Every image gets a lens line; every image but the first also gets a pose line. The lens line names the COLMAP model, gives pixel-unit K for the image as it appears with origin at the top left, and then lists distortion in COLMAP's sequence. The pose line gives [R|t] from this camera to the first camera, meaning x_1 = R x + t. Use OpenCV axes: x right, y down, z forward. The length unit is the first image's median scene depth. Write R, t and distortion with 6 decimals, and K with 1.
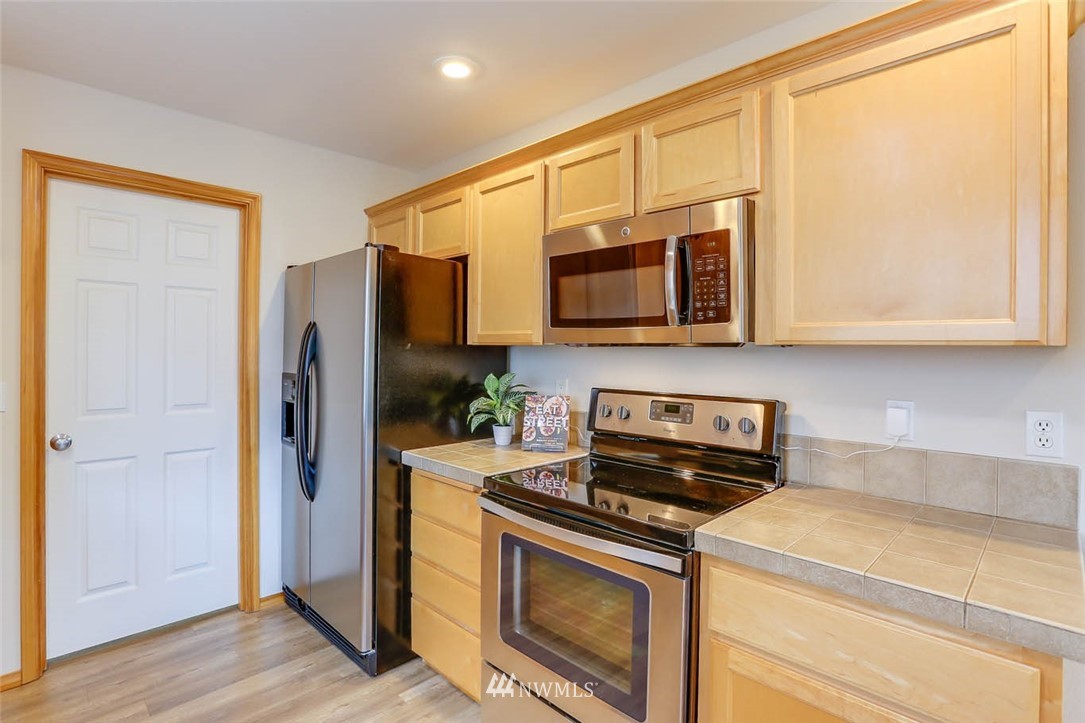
lens RADIAL K [[521.0, 0, 534.9], [0, 521.0, 352.8], [0, 0, 1]] dist [-0.040066, 0.011458]
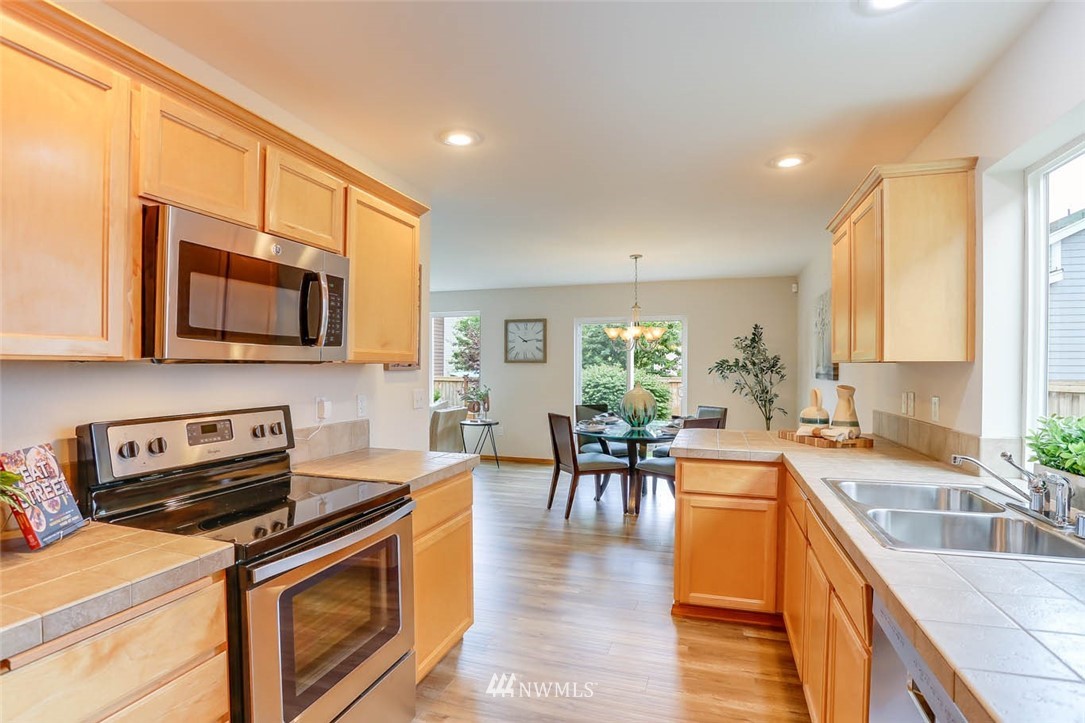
lens RADIAL K [[588.6, 0, 541.4], [0, 588.6, 359.2], [0, 0, 1]] dist [-0.003568, -0.000836]
pose [[-0.458857, -0.000267, 0.888510, -1.011999], [-0.001504, 0.999999, -0.000476, -0.019816], [-0.888509, -0.001554, -0.458857, 1.006458]]
